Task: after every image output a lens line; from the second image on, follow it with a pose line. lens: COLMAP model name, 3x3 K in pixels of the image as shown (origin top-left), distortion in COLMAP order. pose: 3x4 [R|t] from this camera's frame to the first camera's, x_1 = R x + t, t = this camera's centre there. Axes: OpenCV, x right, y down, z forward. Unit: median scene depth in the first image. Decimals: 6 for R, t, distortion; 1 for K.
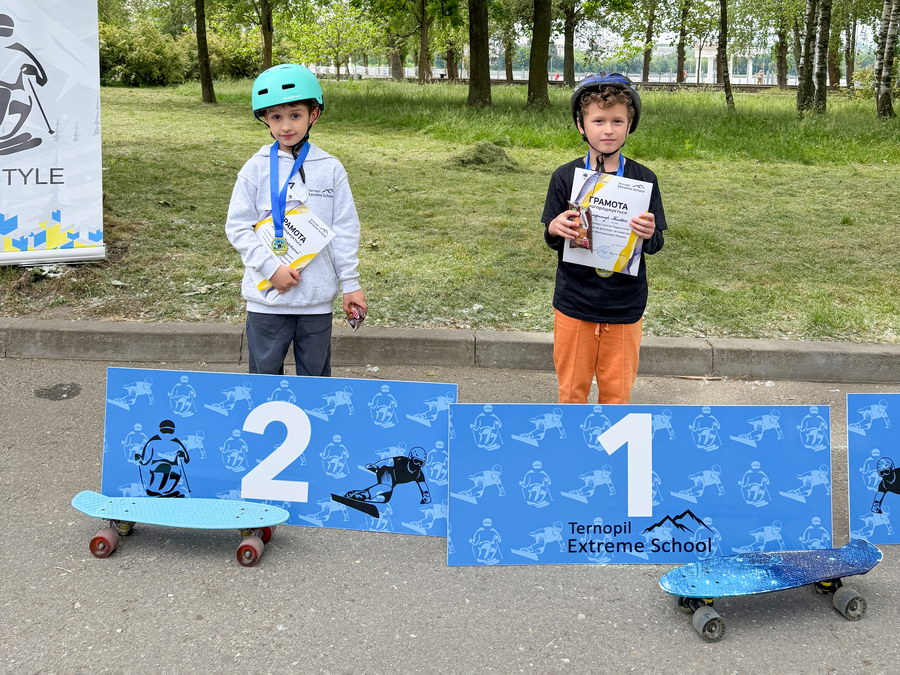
lens RADIAL K [[840.1, 0, 452.8], [0, 840.1, 163.3], [0, 0, 1]] dist [0.172149, -0.336101]
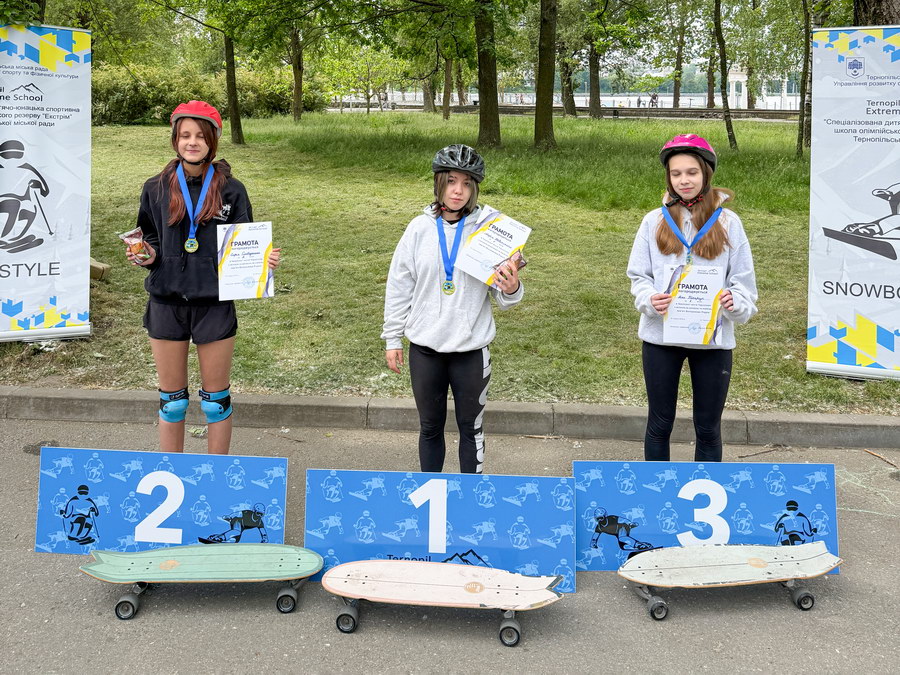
lens RADIAL K [[841.4, 0, 449.3], [0, 841.4, 141.4], [0, 0, 1]] dist [0.112082, -0.170080]
pose [[0.998712, -0.011049, -0.049522, 0.187854], [0.008376, 0.998513, -0.053872, -0.101266], [0.050044, 0.053388, 0.997319, -0.242989]]
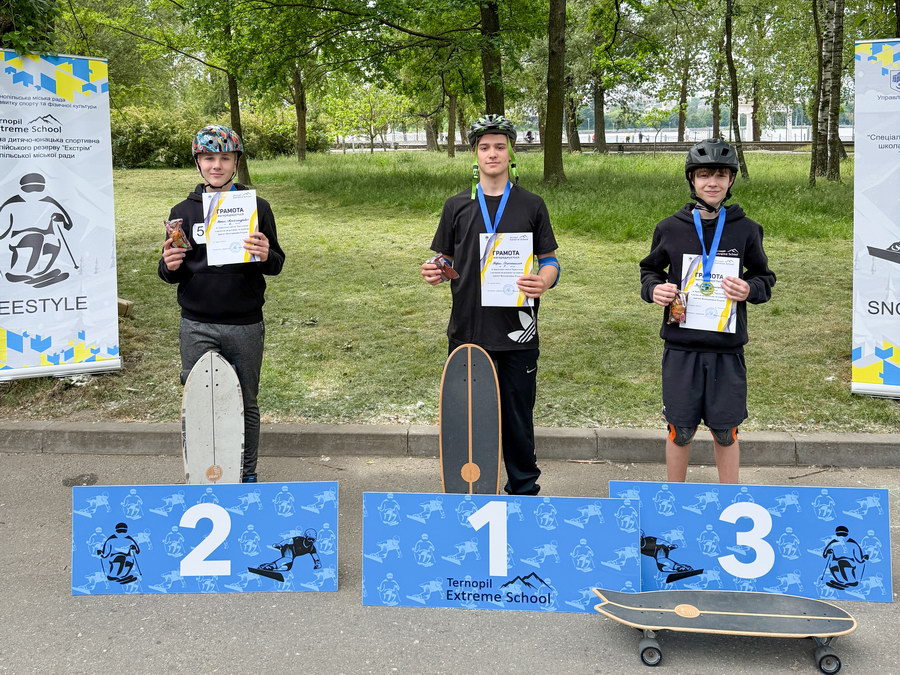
lens RADIAL K [[840.3, 0, 448.5], [0, 840.3, 222.9], [0, 0, 1]] dist [0.150378, -0.275180]
pose [[0.998148, -0.027240, -0.054401, 0.142111], [0.027029, 0.999624, -0.004614, -0.082563], [0.054507, 0.003135, 0.998508, -0.213642]]
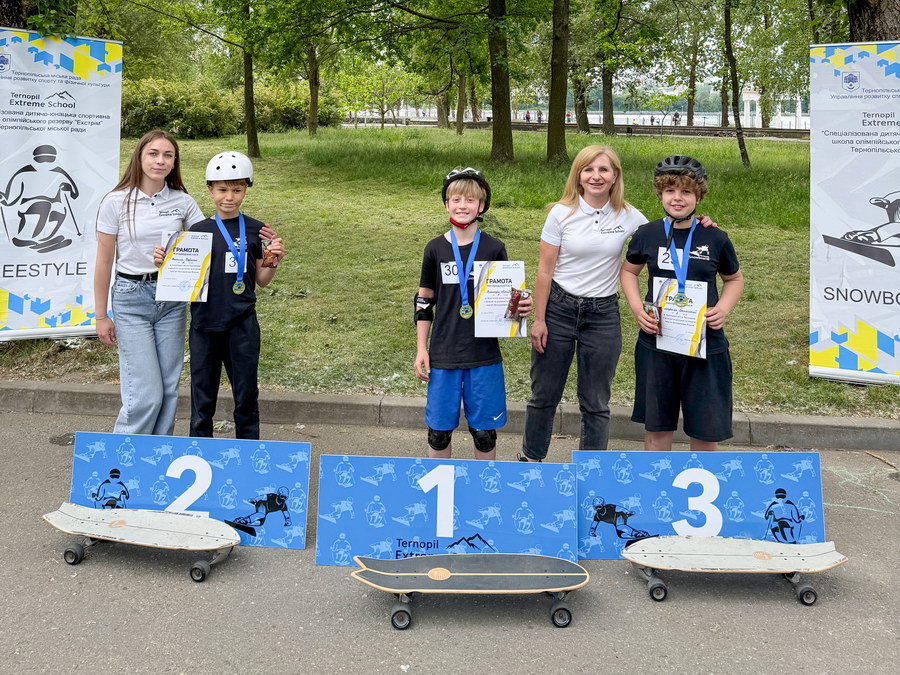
lens RADIAL K [[839.6, 0, 450.8], [0, 839.6, 107.4], [0, 0, 1]] dist [0.105973, -0.166393]
pose [[0.997952, -0.007237, -0.063556, 0.192607], [-0.000052, 0.993488, -0.113941, -0.083240], [0.063967, 0.113711, 0.991452, -0.294507]]
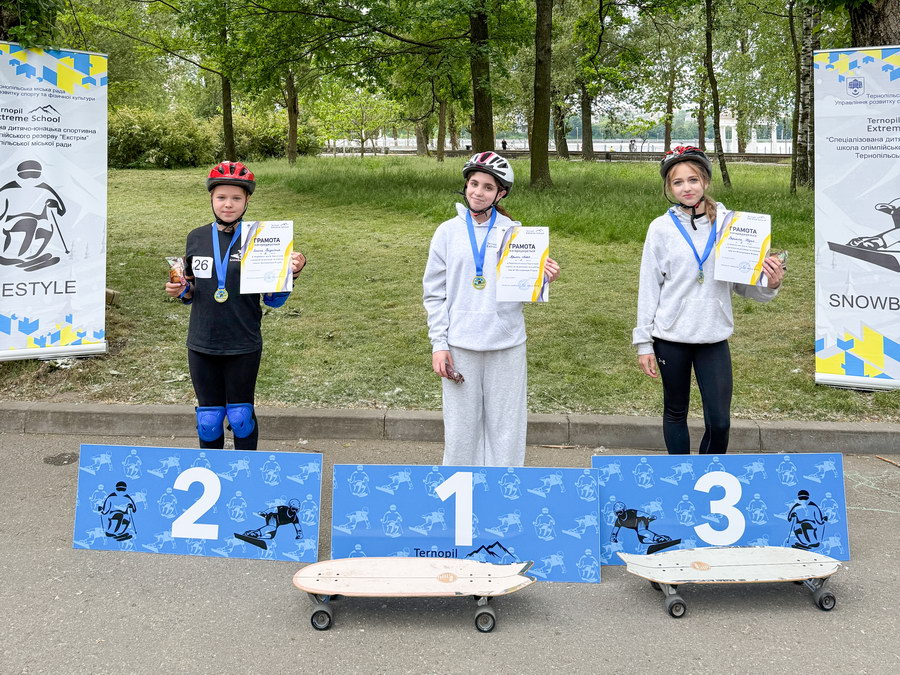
lens RADIAL K [[839.6, 0, 451.4], [0, 839.6, 154.4], [0, 0, 1]] dist [0.123490, -0.206082]
pose [[0.999198, -0.015469, -0.036920, 0.157325], [0.011987, 0.995619, -0.092731, -0.057749], [0.038193, 0.092214, 0.995006, -0.265180]]
